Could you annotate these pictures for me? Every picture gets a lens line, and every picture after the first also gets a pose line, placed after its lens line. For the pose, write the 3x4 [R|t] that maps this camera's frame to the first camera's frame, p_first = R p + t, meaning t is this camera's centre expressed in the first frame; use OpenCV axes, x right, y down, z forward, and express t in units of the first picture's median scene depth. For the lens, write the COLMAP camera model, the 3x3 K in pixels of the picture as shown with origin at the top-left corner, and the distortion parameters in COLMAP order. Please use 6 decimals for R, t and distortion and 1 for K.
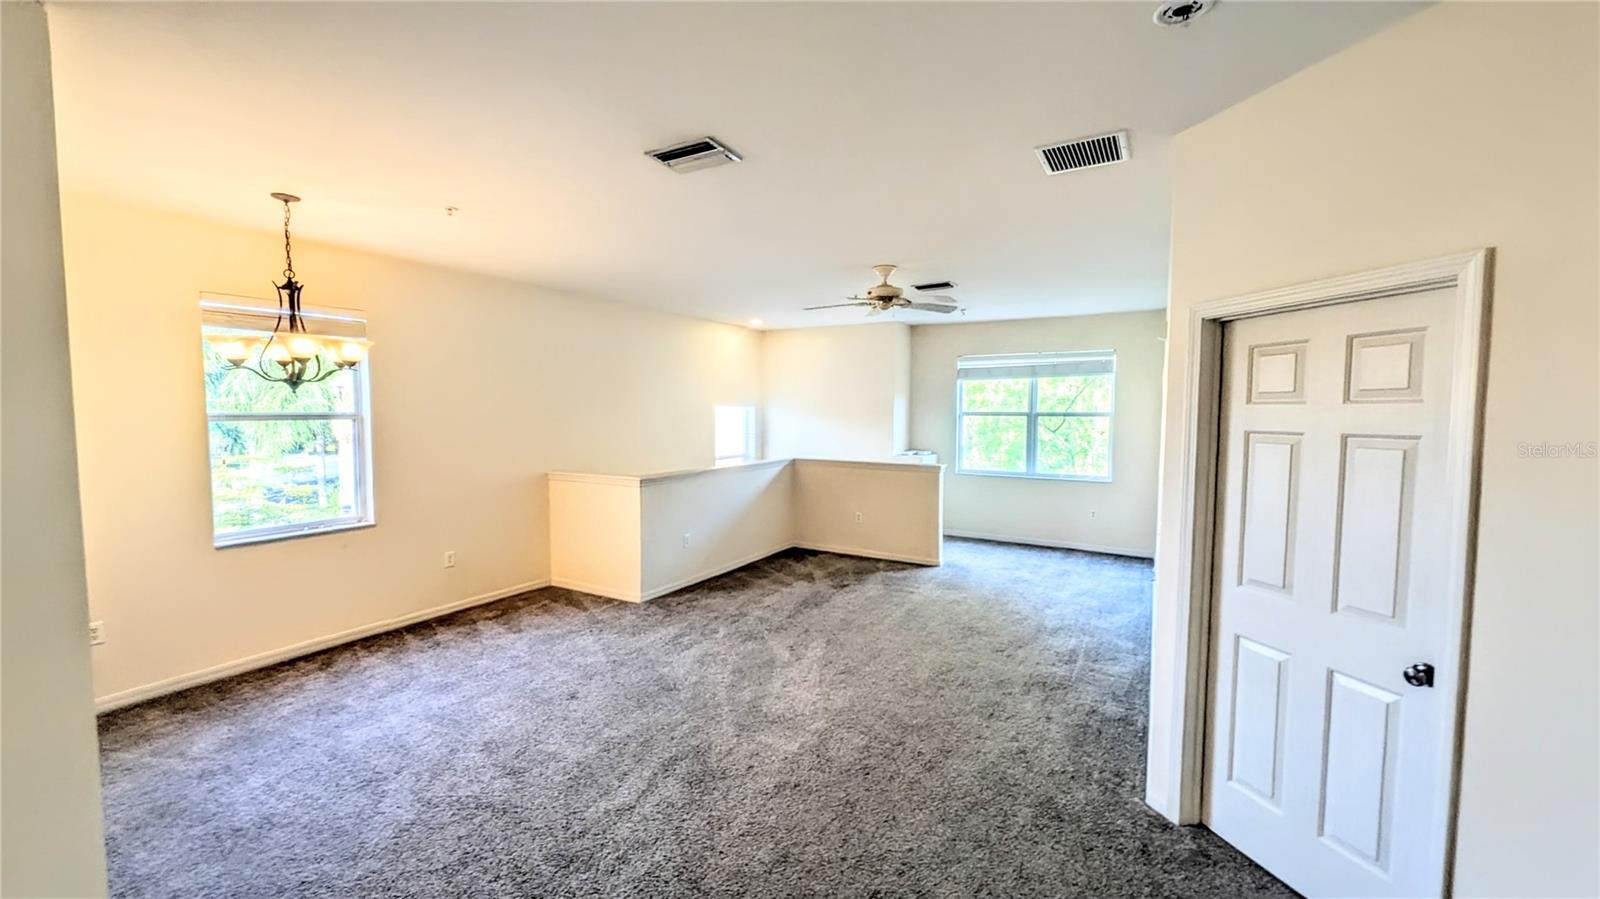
lens RADIAL K [[627.1, 0, 800.6], [0, 627.1, 453.2], [0, 0, 1]] dist [0.002641, -0.001785]
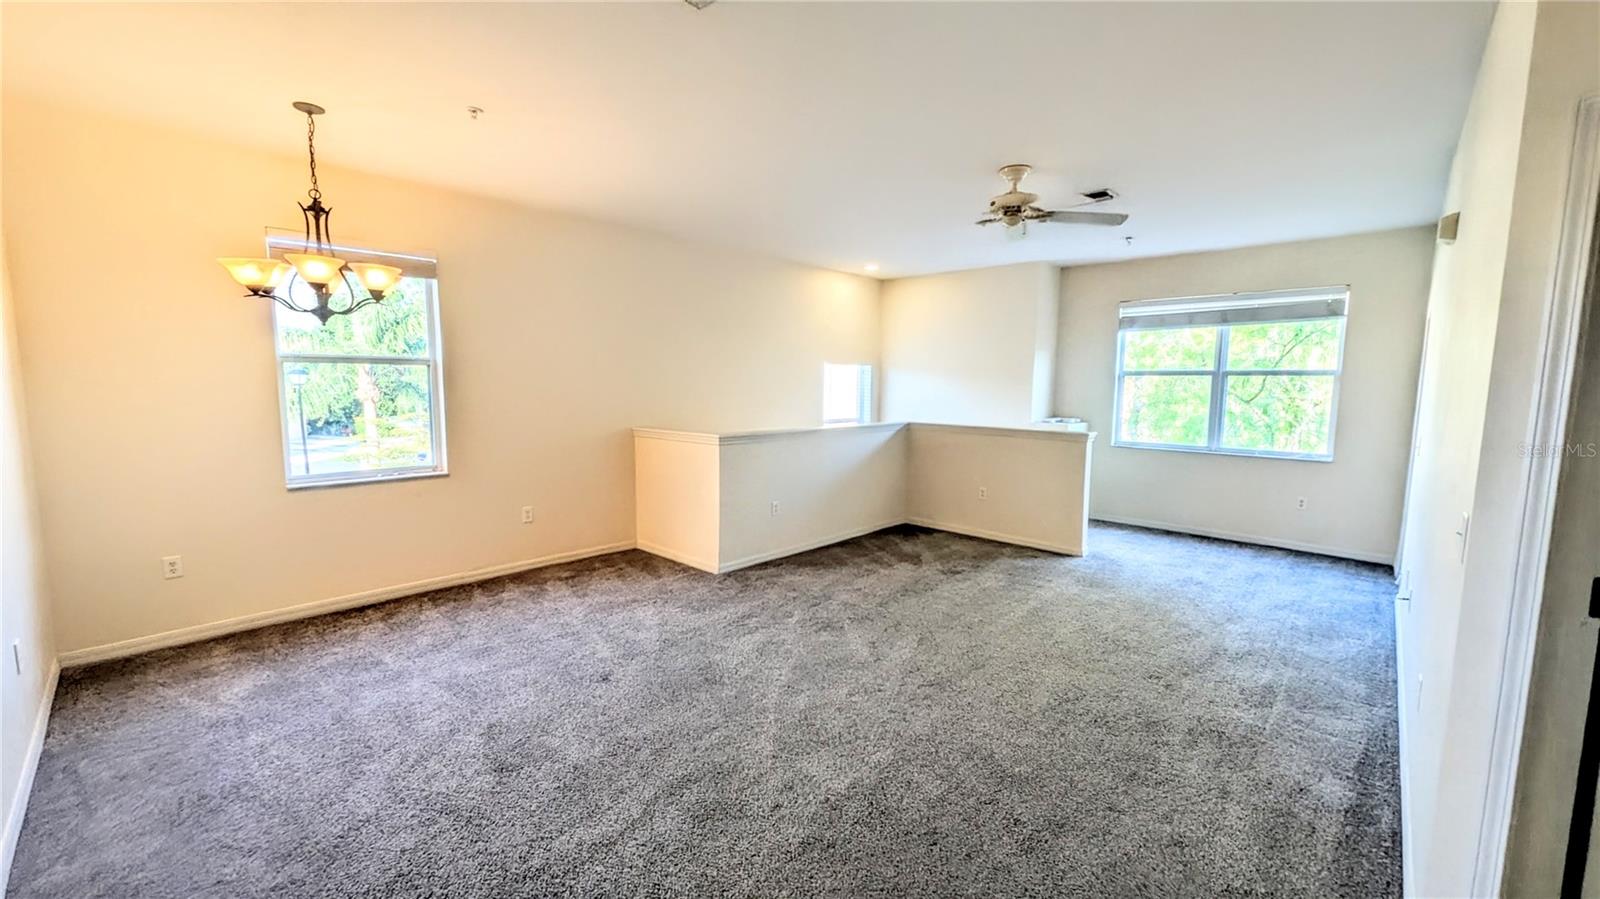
lens RADIAL K [[627.1, 0, 797.9], [0, 627.1, 451.2], [0, 0, 1]] dist [0.002641, -0.001785]
pose [[0.972348, 0.030567, -0.231528, 0.072241], [-0.021631, 0.998923, 0.041037, 0.027785], [0.232533, -0.034894, 0.971962, 0.194138]]
